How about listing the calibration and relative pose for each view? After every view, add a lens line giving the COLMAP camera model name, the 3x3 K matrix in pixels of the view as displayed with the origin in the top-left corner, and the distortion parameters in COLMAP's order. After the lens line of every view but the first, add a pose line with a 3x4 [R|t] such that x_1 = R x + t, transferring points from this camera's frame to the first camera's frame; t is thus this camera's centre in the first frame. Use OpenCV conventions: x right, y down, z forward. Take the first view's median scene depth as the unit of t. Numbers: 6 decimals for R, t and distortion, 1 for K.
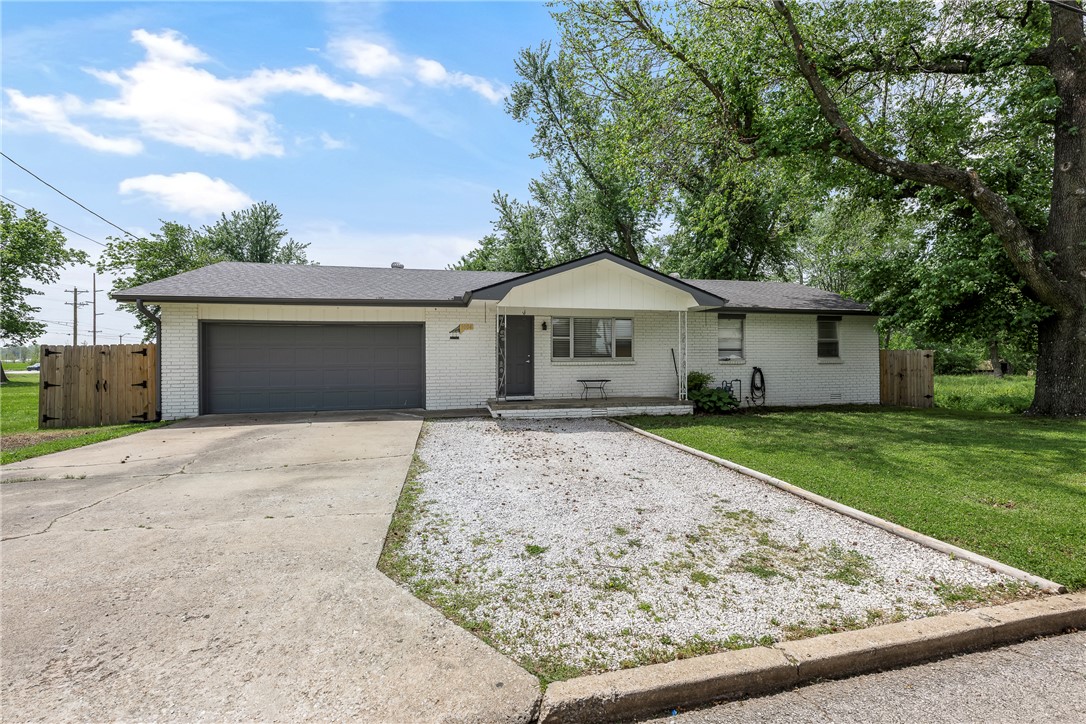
lens RADIAL K [[441.3, 0, 541.3], [0, 441.3, 366.6], [0, 0, 1]] dist [-0.001115, 0.000124]
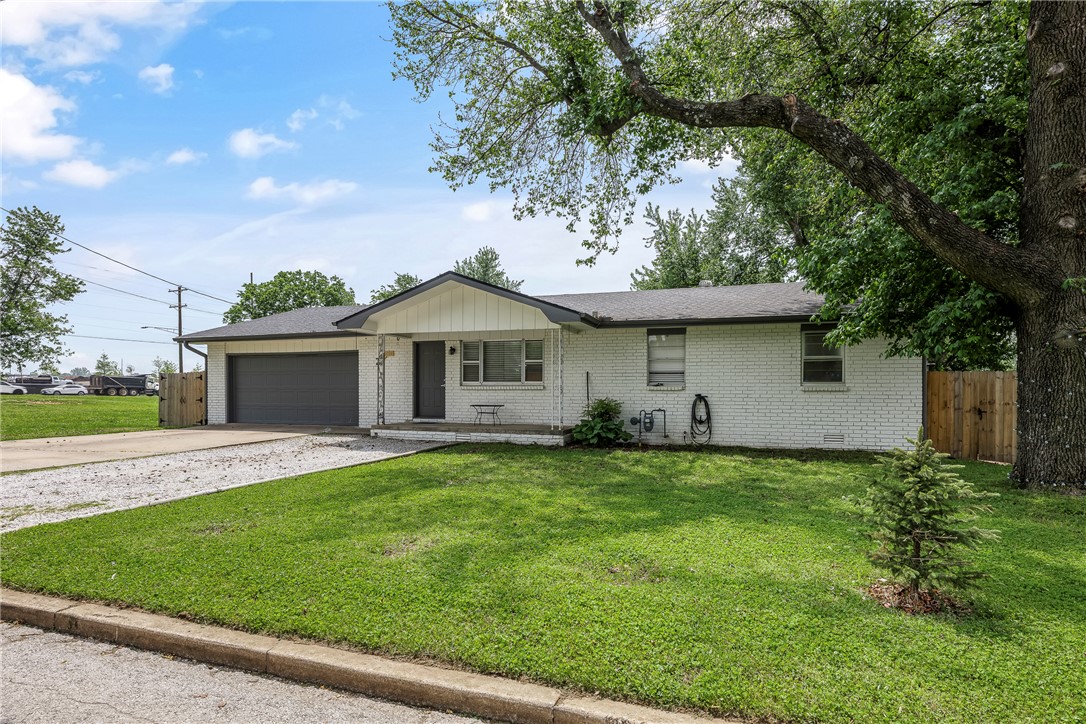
lens RADIAL K [[465.2, 0, 542.9], [0, 465.2, 401.3], [0, 0, 1]] dist [-0.000808, -0.000059]
pose [[0.886247, 0.020054, -0.462779, 0.679136], [-0.014414, 0.999773, 0.015719, 0.004632], [0.462989, -0.007261, 0.886334, 0.149200]]
